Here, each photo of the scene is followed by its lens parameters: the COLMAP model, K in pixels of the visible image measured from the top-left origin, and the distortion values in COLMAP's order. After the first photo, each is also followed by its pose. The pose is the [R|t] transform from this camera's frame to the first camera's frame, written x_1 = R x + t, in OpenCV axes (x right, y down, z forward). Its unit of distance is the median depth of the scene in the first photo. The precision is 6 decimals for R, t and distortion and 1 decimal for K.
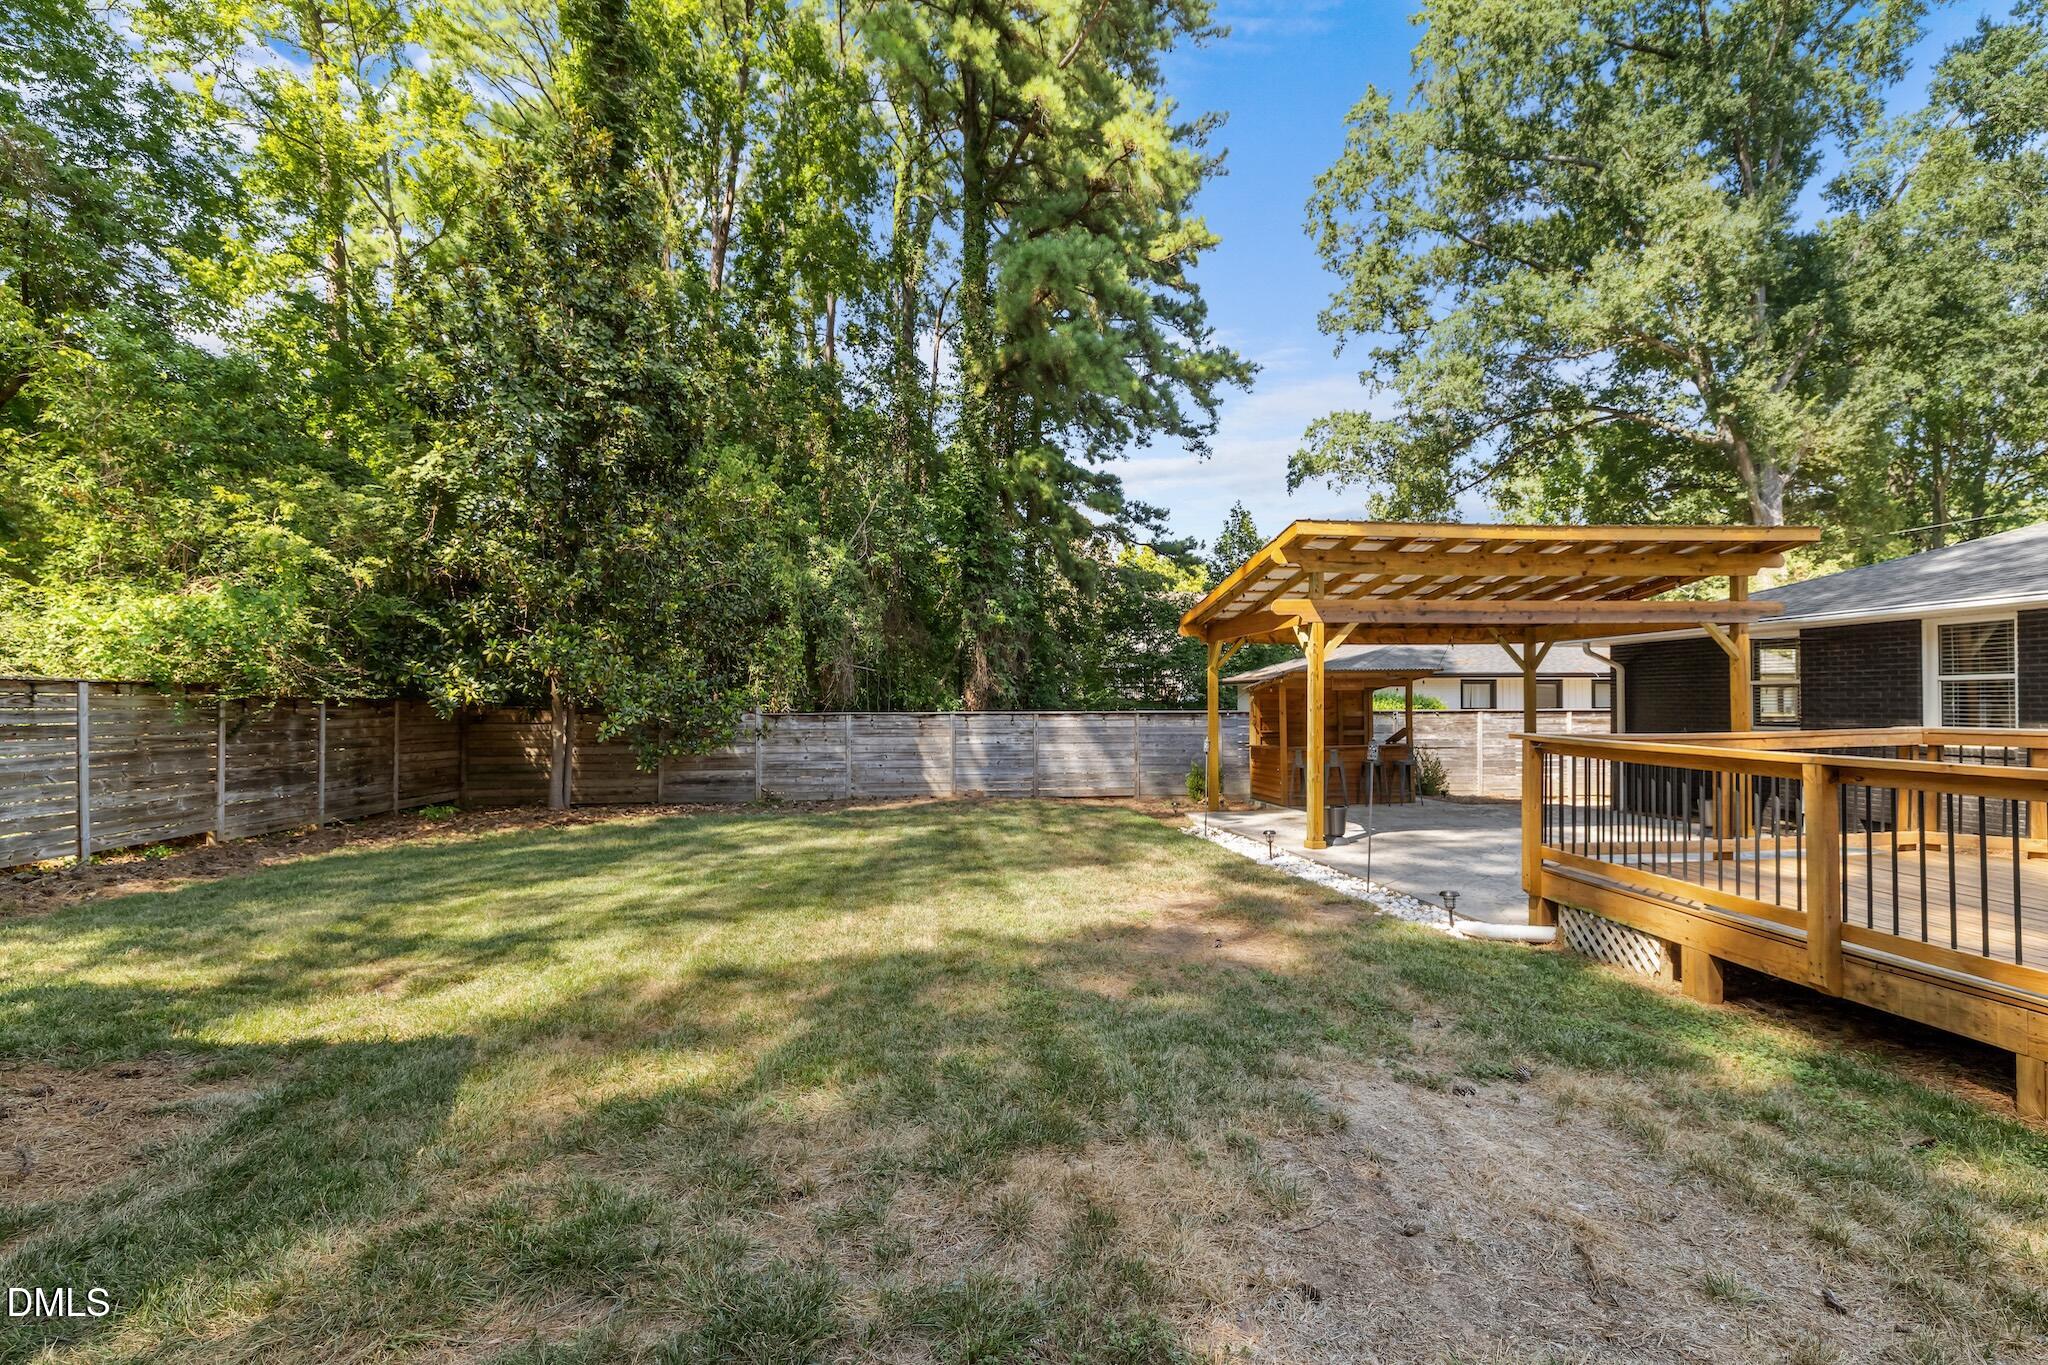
lens RADIAL K [[893.2, 0, 1022.2], [0, 893.2, 694.9], [0, 0, 1]] dist [-0.001979, -0.000478]
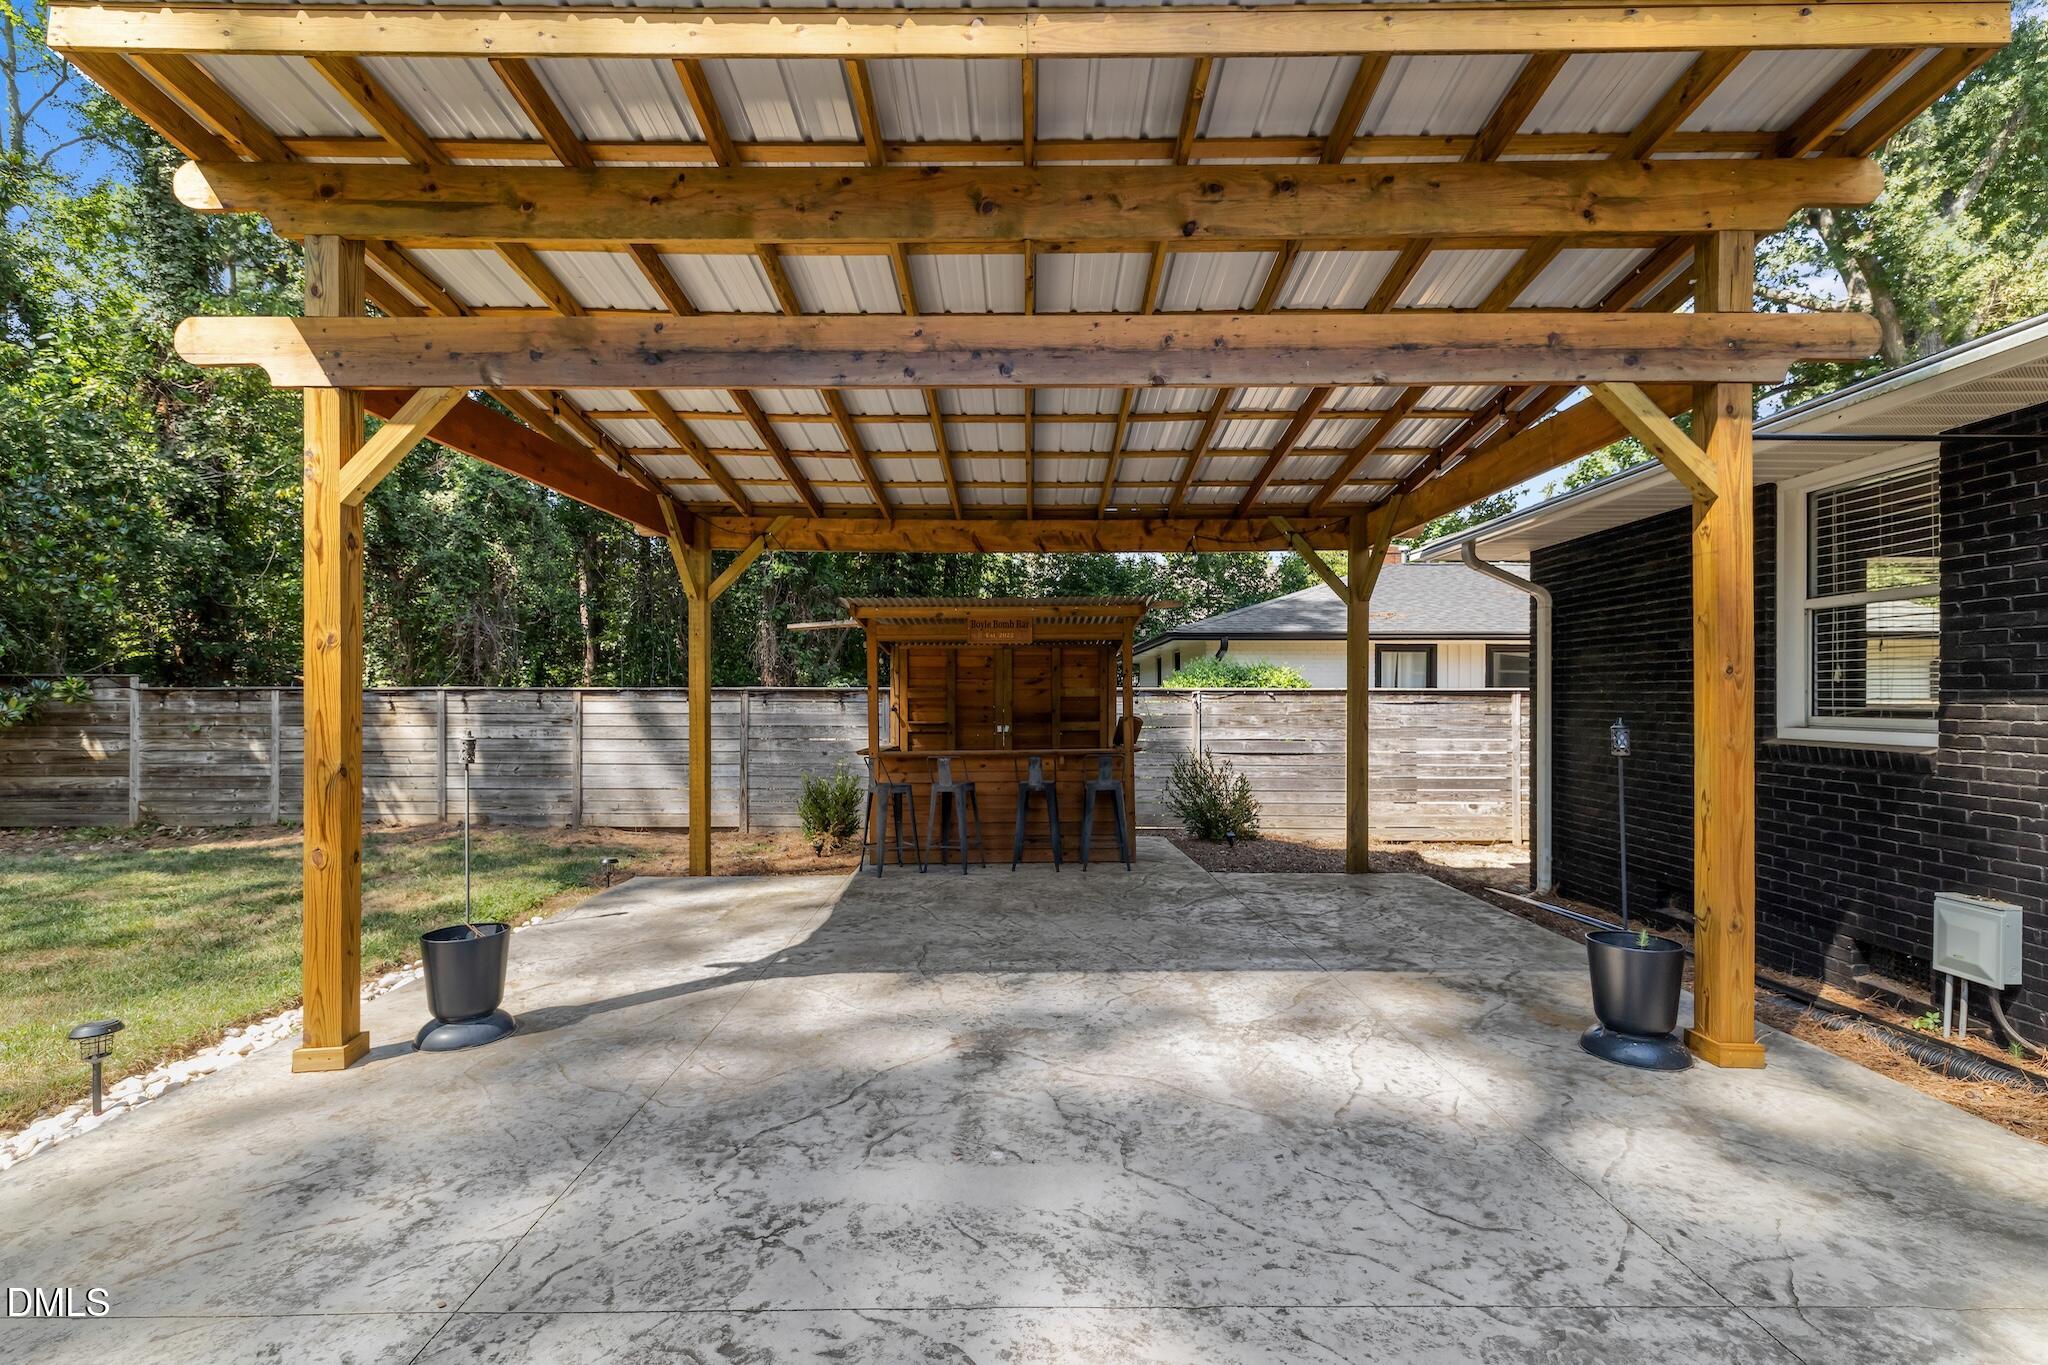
lens RADIAL K [[893.2, 0, 1027.8], [0, 893.2, 695.6], [0, 0, 1]] dist [-0.001979, -0.000478]
pose [[0.994451, 0.005831, -0.105039, 0.393157], [-0.005071, 0.999959, 0.007493, 0.018289], [0.105078, -0.006919, 0.994440, 0.437105]]
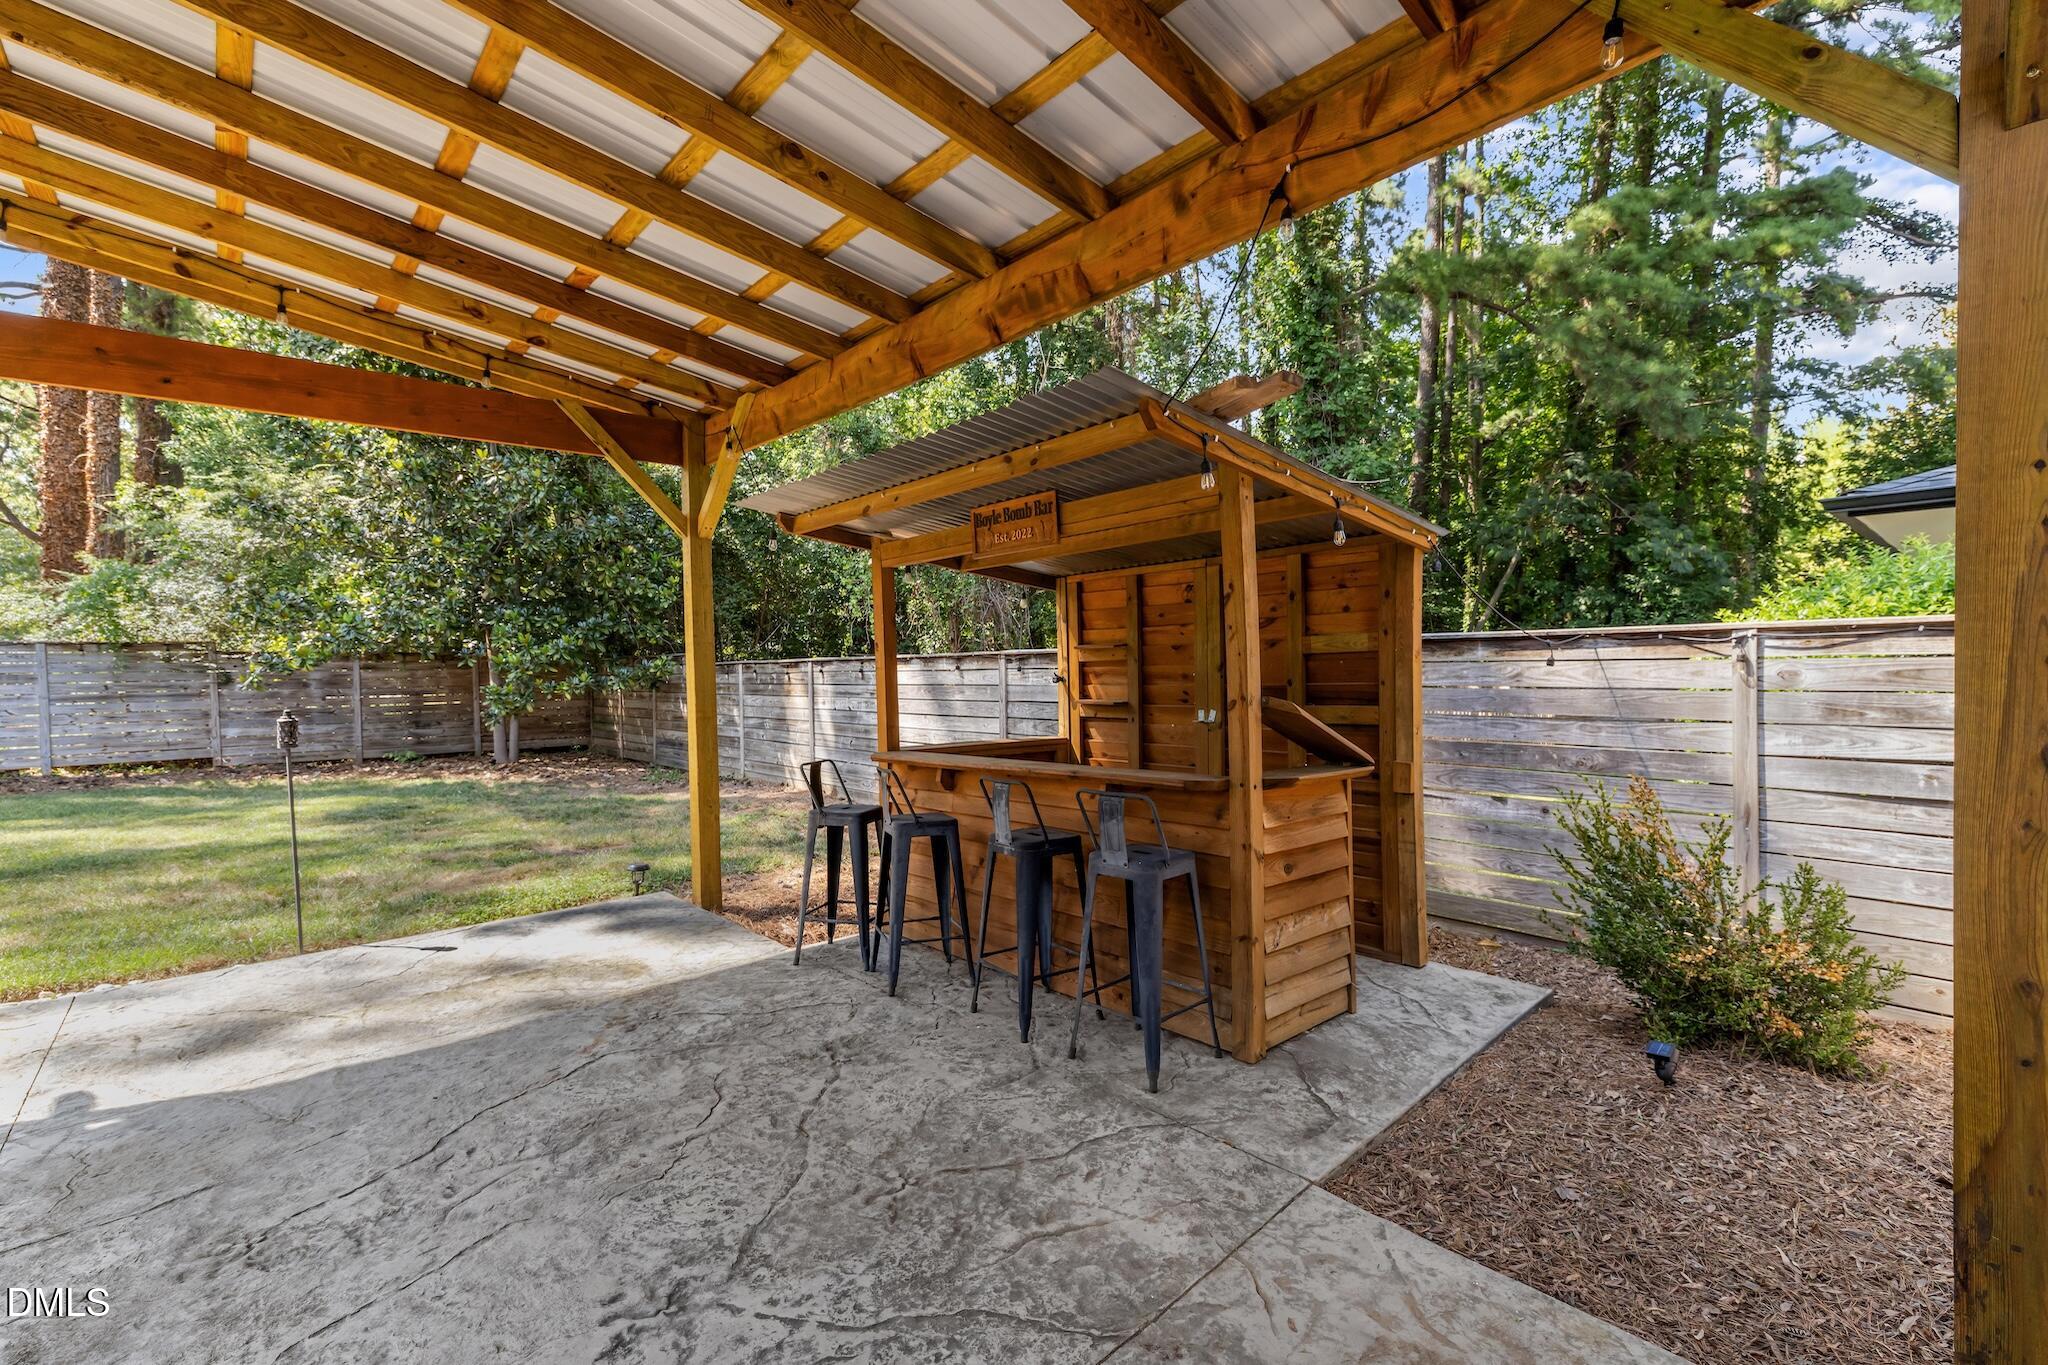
lens RADIAL K [[893.2, 0, 1024.8], [0, 893.2, 681.5], [0, 0, 1]] dist [-0.001979, -0.000478]
pose [[0.588950, 0.007616, -0.808134, 0.514189], [0.022272, 0.999423, 0.025650, 0.022420], [0.807863, -0.033105, 0.588440, 0.741342]]
